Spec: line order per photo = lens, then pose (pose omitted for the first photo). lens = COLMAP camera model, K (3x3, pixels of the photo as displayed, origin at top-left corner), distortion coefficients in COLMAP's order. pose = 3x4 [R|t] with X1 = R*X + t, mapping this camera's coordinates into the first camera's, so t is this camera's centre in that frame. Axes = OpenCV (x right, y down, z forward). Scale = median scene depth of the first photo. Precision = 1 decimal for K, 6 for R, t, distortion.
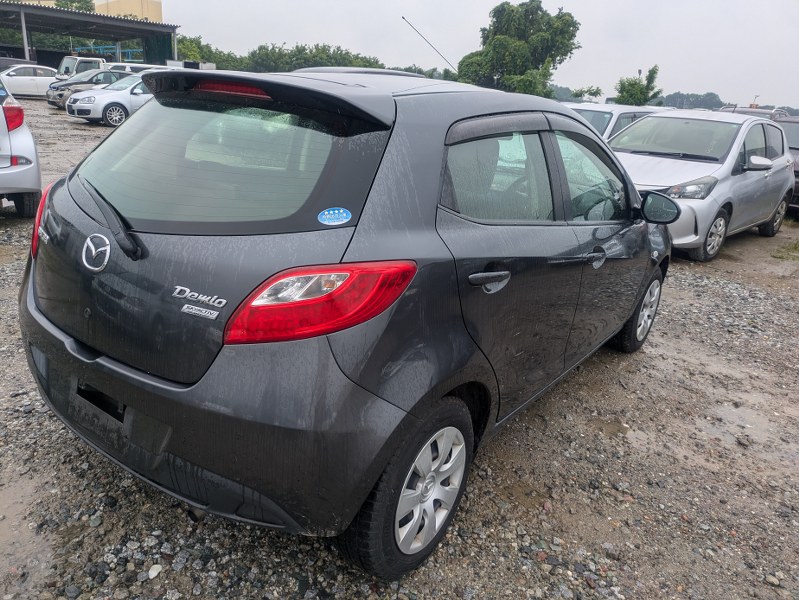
lens RADIAL K [[609.7, 0, 399.5], [0, 609.7, 300.0], [0, 0, 1]] dist [0.016475, -0.003472]
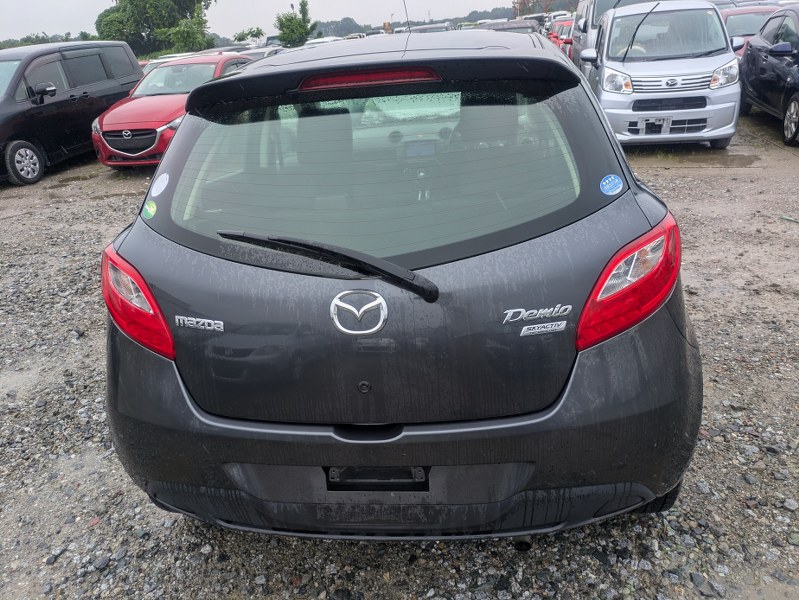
lens RADIAL K [[605.7, 0, 399.5], [0, 605.7, 300.0], [0, 0, 1]] dist [0.012408, 0.005261]
pose [[0.848430, -0.338195, 0.407174, -0.634141], [0.304127, 0.941075, 0.147936, -0.159211], [-0.433212, -0.001681, 0.901290, 0.221886]]
